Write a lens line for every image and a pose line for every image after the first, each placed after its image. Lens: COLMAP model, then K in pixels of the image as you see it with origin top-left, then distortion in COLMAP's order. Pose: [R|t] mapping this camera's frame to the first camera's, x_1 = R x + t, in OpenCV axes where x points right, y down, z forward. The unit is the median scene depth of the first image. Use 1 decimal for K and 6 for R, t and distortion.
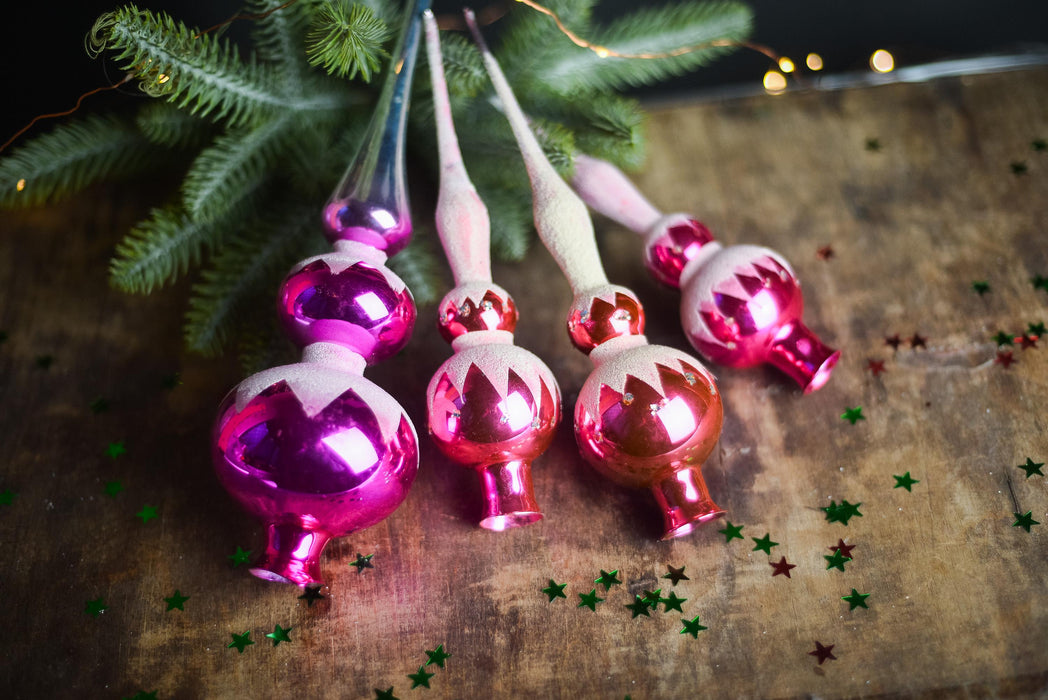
lens RADIAL K [[1727.1, 0, 484.8], [0, 1727.1, 322.2], [0, 0, 1]] dist [0.013064, 0.000000]
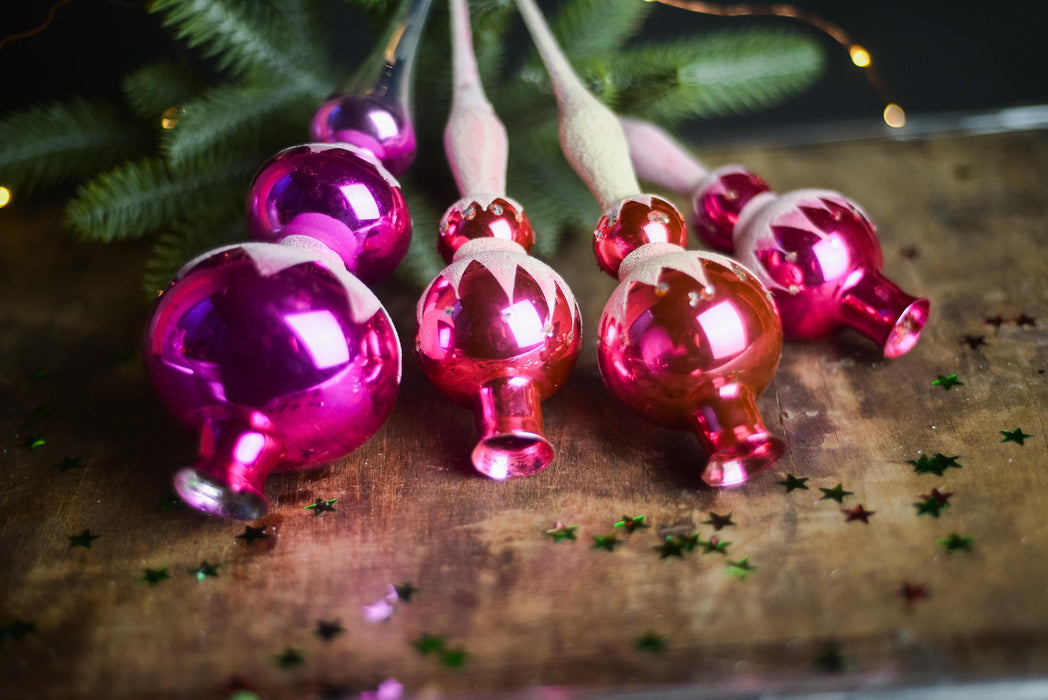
lens RADIAL K [[1727.1, 0, 483.3], [0, 1727.1, 289.2], [0, 0, 1]] dist [0.013064, 0.000000]
pose [[0.997643, 0.037165, -0.057691, 0.044671], [-0.053043, 0.950987, -0.304647, 0.282782], [0.043541, 0.306989, 0.950717, 0.222558]]
